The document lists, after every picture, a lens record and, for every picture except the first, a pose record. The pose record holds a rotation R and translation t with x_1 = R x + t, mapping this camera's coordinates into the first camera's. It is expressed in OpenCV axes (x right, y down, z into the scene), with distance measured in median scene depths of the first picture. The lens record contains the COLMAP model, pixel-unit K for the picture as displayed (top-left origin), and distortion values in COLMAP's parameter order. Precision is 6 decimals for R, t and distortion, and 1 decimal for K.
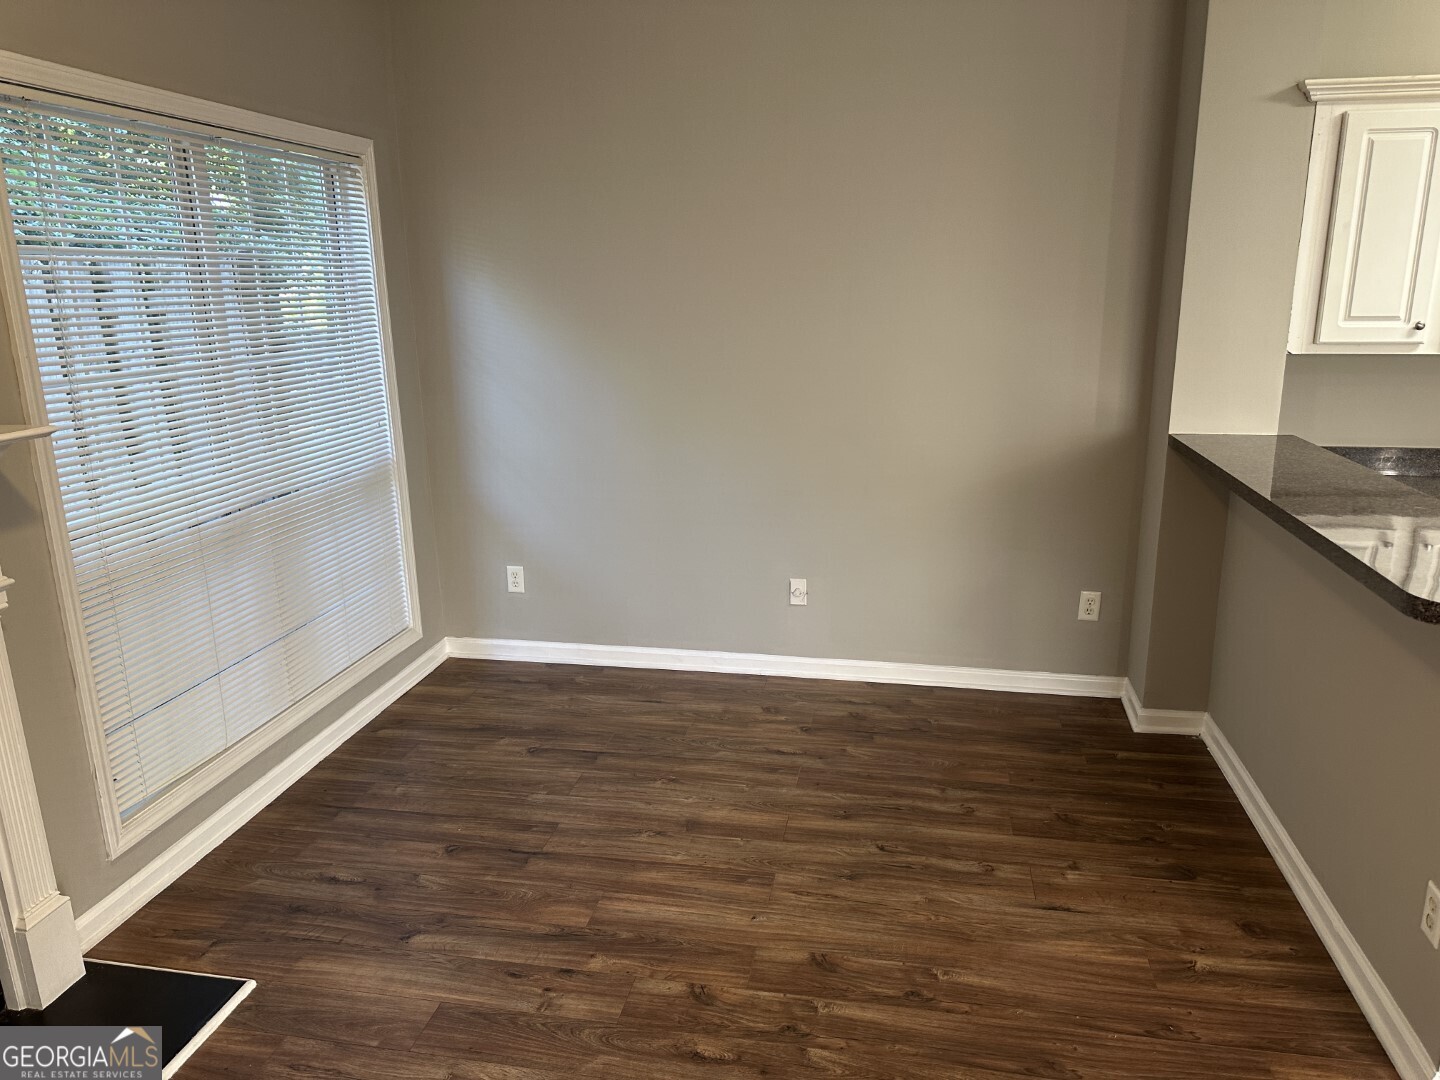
lens RADIAL K [[1034.9, 0, 720.0], [0, 1034.9, 540.0], [0, 0, 1]] dist [0.083861, -0.124252]
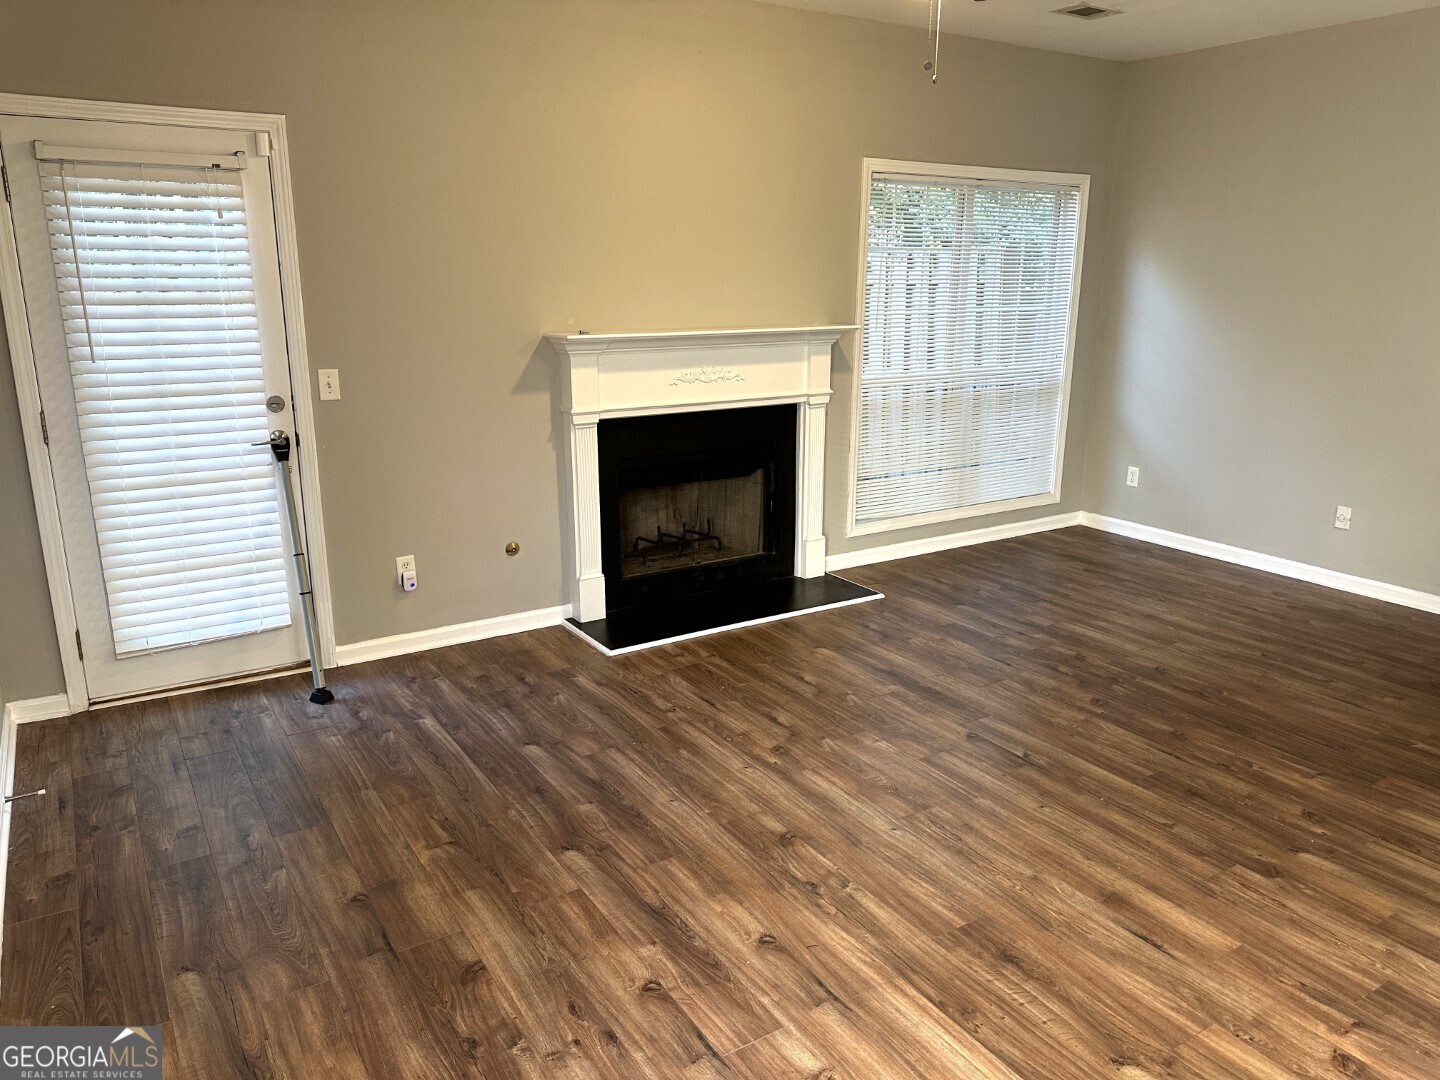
lens RADIAL K [[1034.9, 0, 720.0], [0, 1034.9, 540.0], [0, 0, 1]] dist [0.083861, -0.124252]
pose [[0.698635, 0.203349, -0.685973, 0.563083], [-0.198636, 0.976197, 0.087081, 0.151856], [0.687352, 0.075421, 0.722398, -0.566922]]
